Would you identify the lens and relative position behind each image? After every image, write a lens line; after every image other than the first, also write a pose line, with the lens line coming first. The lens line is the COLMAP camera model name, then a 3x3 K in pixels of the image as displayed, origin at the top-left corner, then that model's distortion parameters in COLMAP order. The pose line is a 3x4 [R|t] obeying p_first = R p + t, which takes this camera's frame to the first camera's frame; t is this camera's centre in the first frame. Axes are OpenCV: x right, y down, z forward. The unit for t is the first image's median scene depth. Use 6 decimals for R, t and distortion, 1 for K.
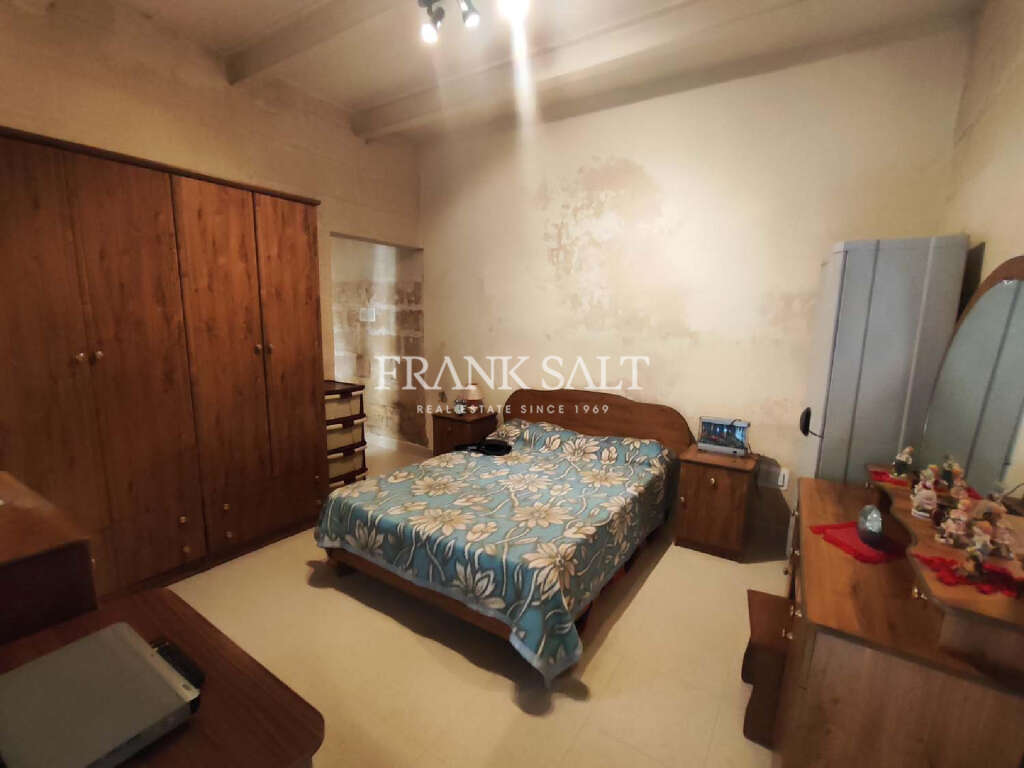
lens RADIAL K [[471.5, 0, 510.4], [0, 471.5, 387.5], [0, 0, 1]] dist [-0.009777, 0.005118]
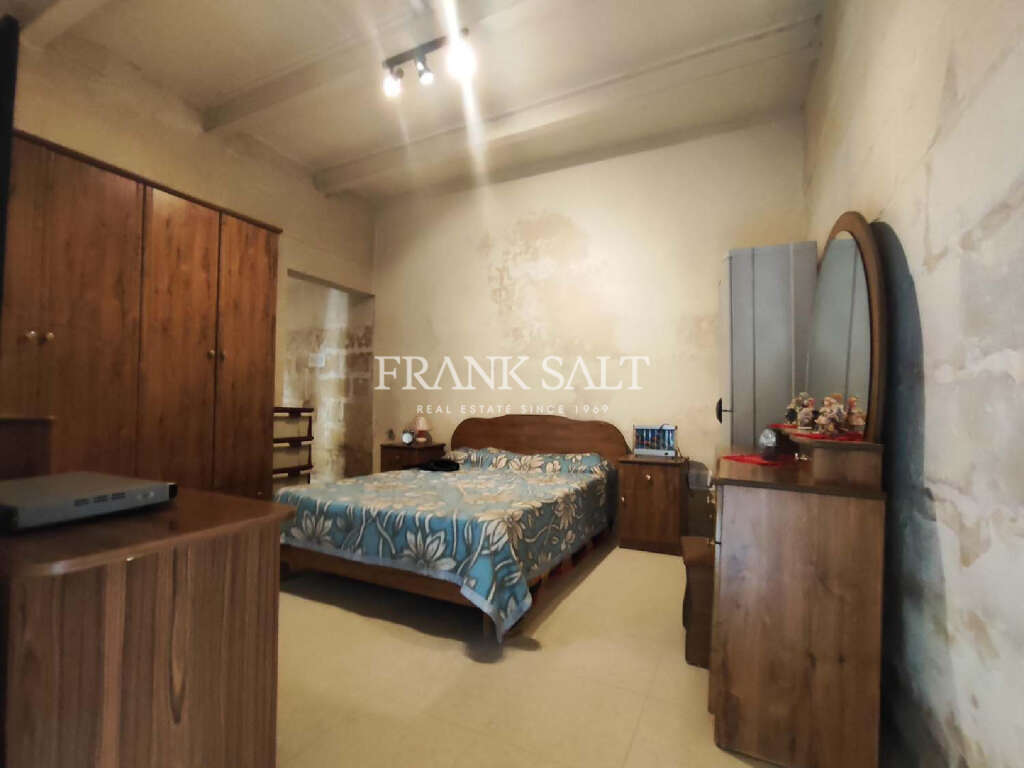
lens RADIAL K [[471.5, 0, 511.9], [0, 471.5, 385.2], [0, 0, 1]] dist [-0.009777, 0.005118]
pose [[0.993099, -0.005798, 0.117139, -0.005309], [0.028521, 0.980734, -0.193253, 0.193075], [-0.113762, 0.195260, 0.974131, -0.057828]]
